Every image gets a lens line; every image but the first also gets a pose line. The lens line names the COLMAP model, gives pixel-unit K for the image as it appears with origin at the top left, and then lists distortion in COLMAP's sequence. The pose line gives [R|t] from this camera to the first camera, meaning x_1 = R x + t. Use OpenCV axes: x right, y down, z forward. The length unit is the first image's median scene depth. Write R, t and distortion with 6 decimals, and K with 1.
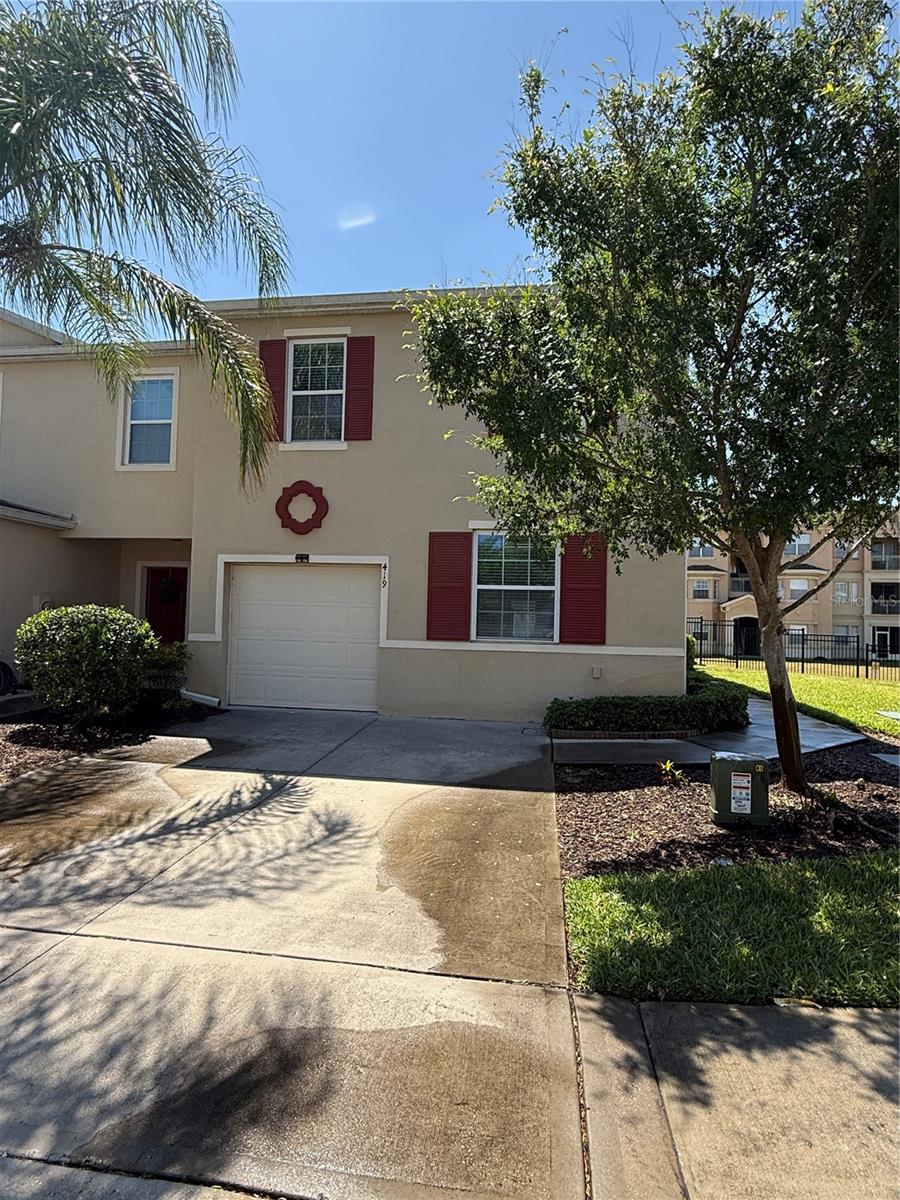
lens RADIAL K [[653.6, 0, 450.0], [0, 653.6, 600.0], [0, 0, 1]] dist [-0.001035, 0.000948]
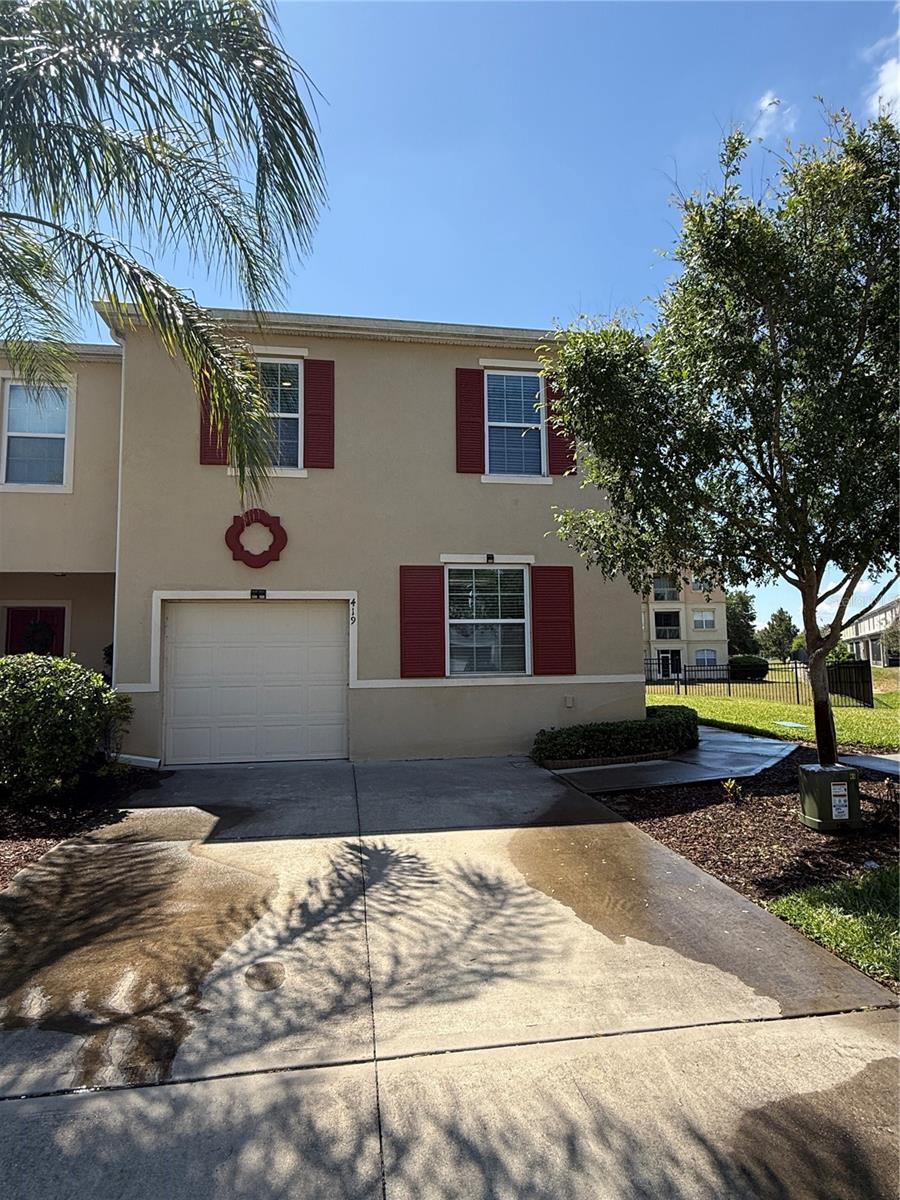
lens RADIAL K [[653.6, 0, 450.0], [0, 653.6, 600.0], [0, 0, 1]] dist [-0.001035, 0.000948]
pose [[0.954598, -0.012498, 0.297635, -0.258234], [0.028586, 0.998352, -0.049761, -0.003354], [-0.296523, 0.056010, 0.953382, 0.063806]]
